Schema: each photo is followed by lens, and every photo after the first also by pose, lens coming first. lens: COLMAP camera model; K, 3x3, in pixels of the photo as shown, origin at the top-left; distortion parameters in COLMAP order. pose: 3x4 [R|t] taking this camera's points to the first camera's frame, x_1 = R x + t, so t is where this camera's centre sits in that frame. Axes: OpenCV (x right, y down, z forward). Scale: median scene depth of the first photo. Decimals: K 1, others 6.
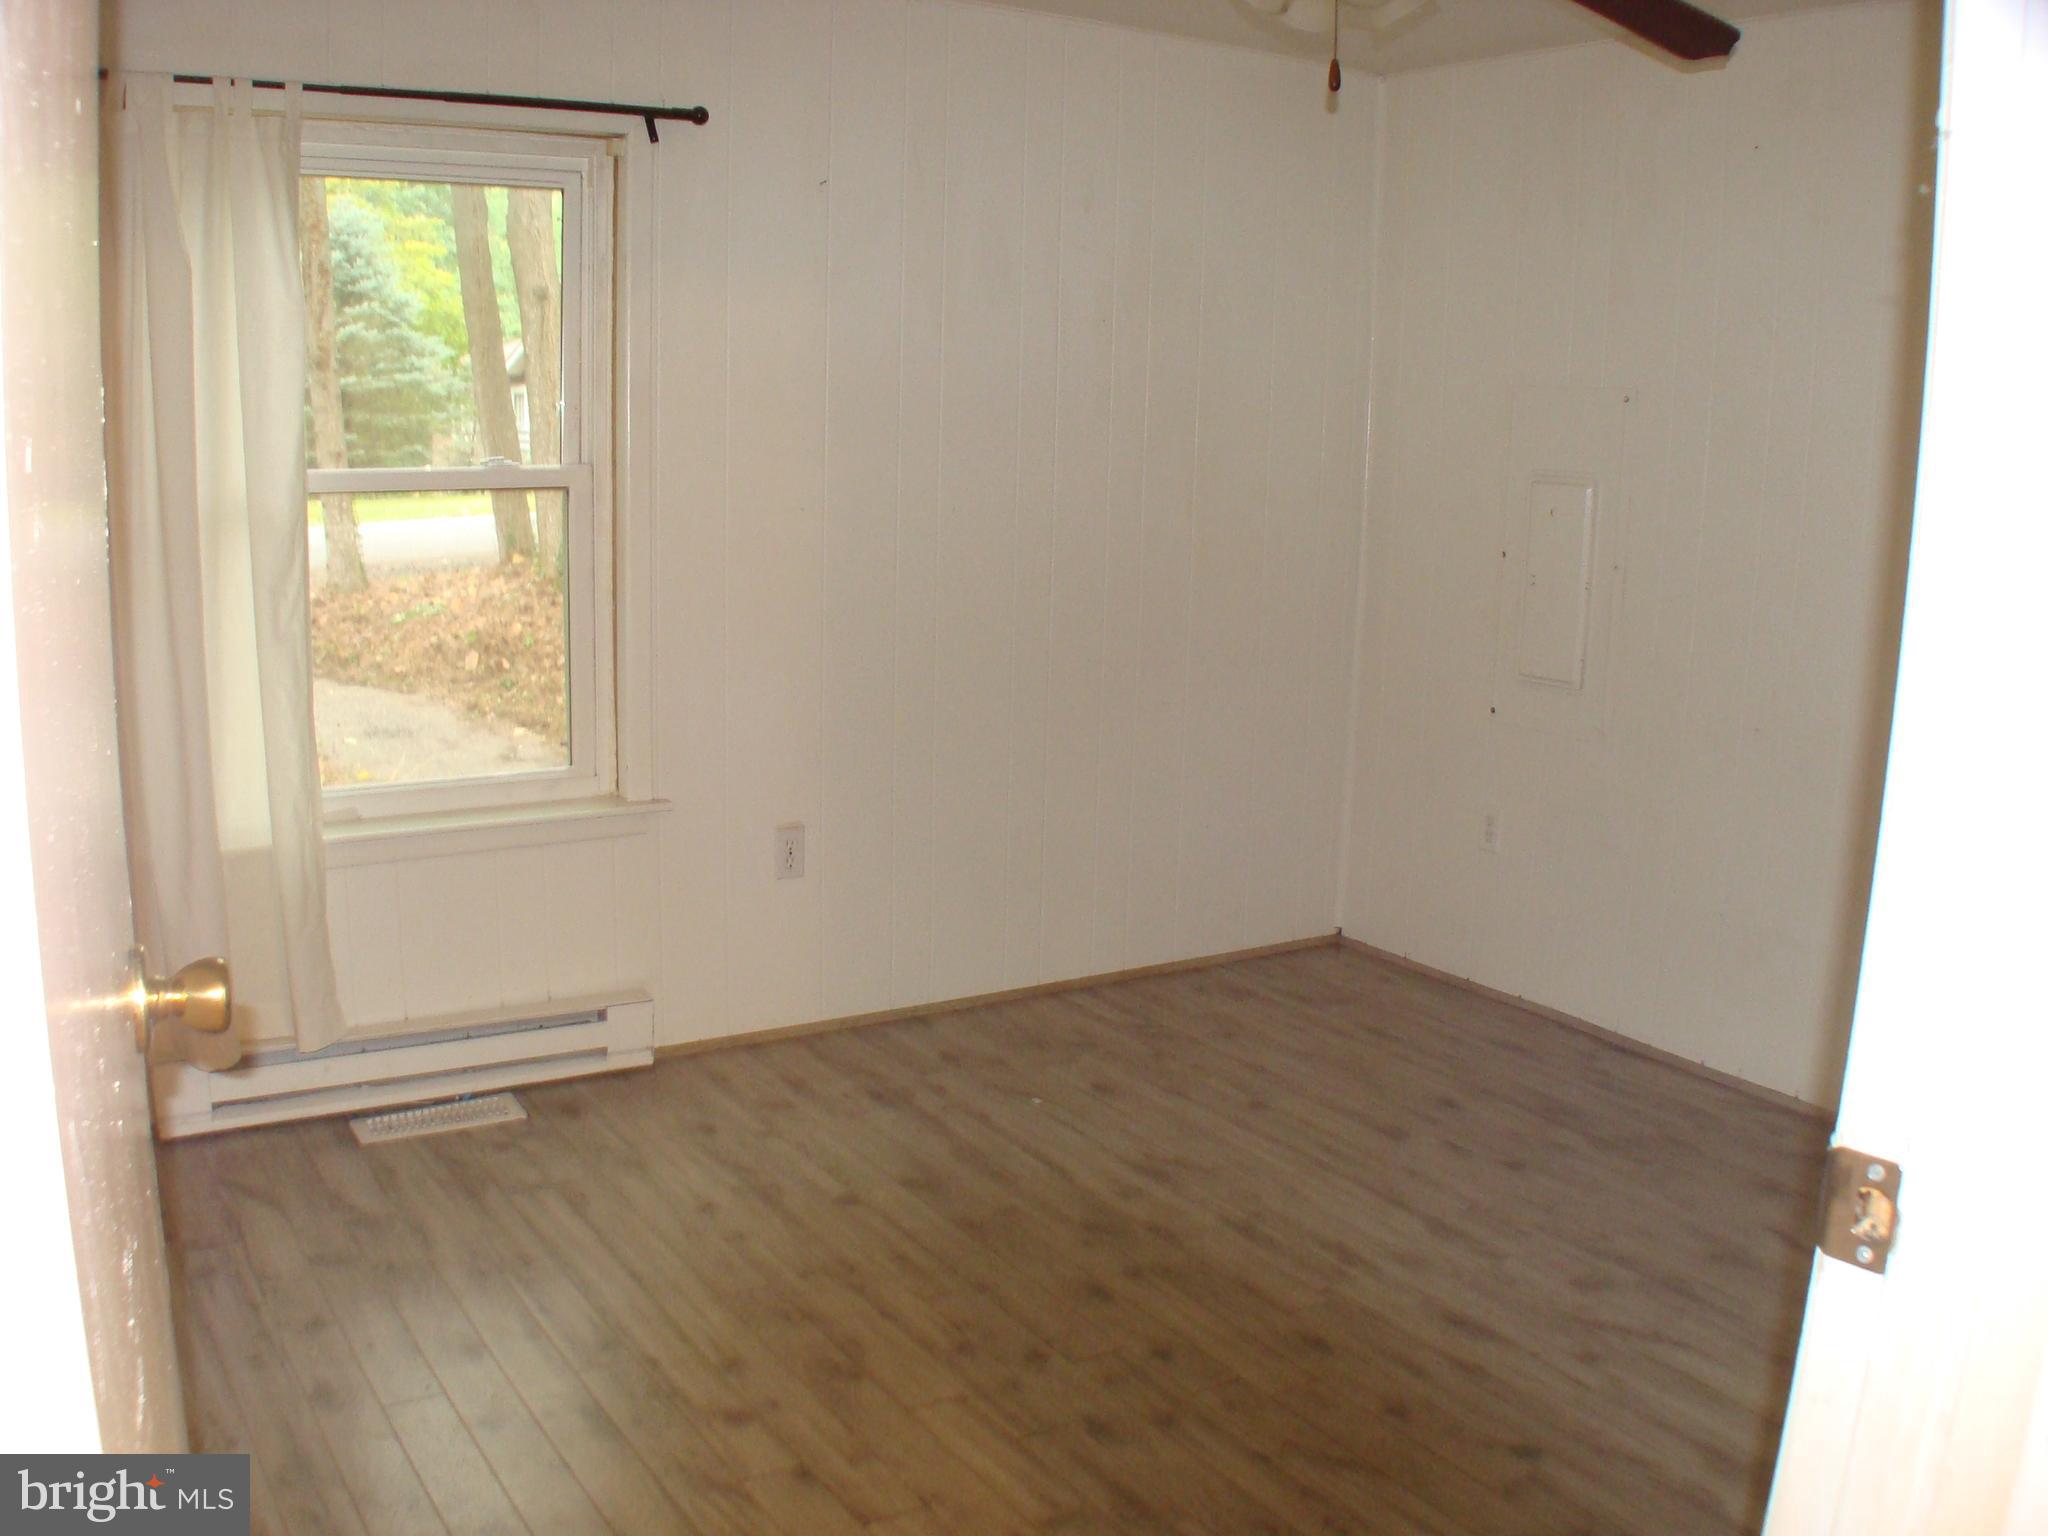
lens RADIAL K [[1823.0, 0, 1028.0], [0, 1823.0, 783.4], [0, 0, 1]] dist [-0.221754, 0.076662]
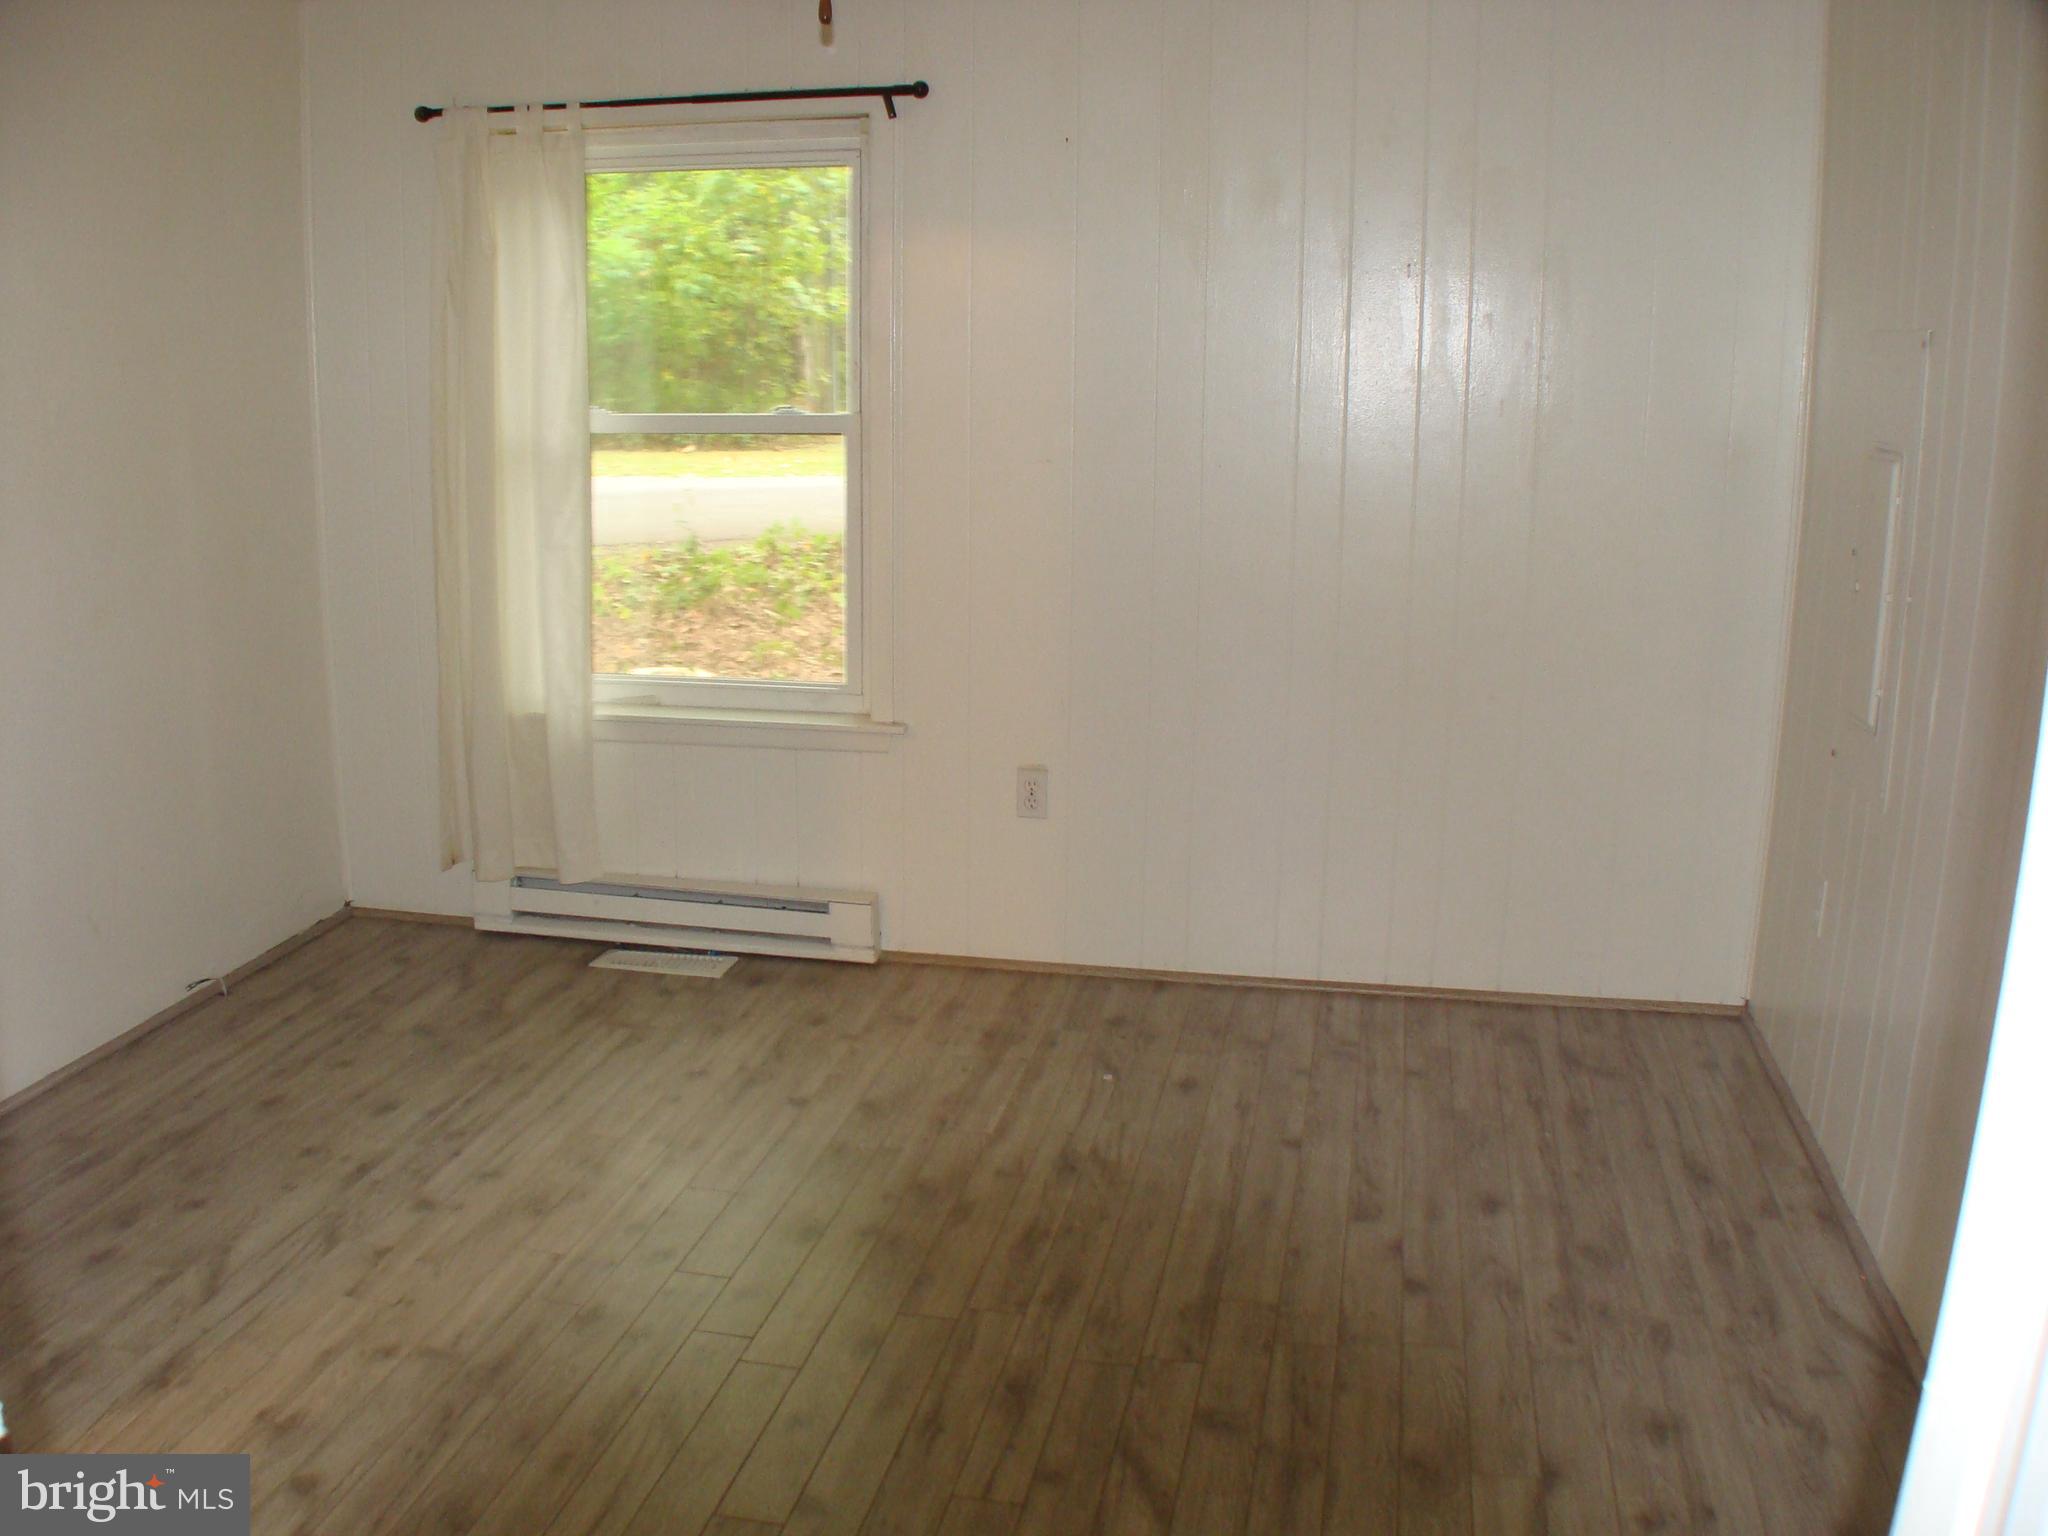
lens RADIAL K [[1823.0, 0, 1026.4], [0, 1823.0, 754.1], [0, 0, 1]] dist [-0.221754, 0.076662]
pose [[0.725013, 0.130047, -0.676346, 0.636085], [-0.124892, 0.990556, 0.056584, -0.047247], [0.677317, 0.043446, 0.734408, 0.266512]]
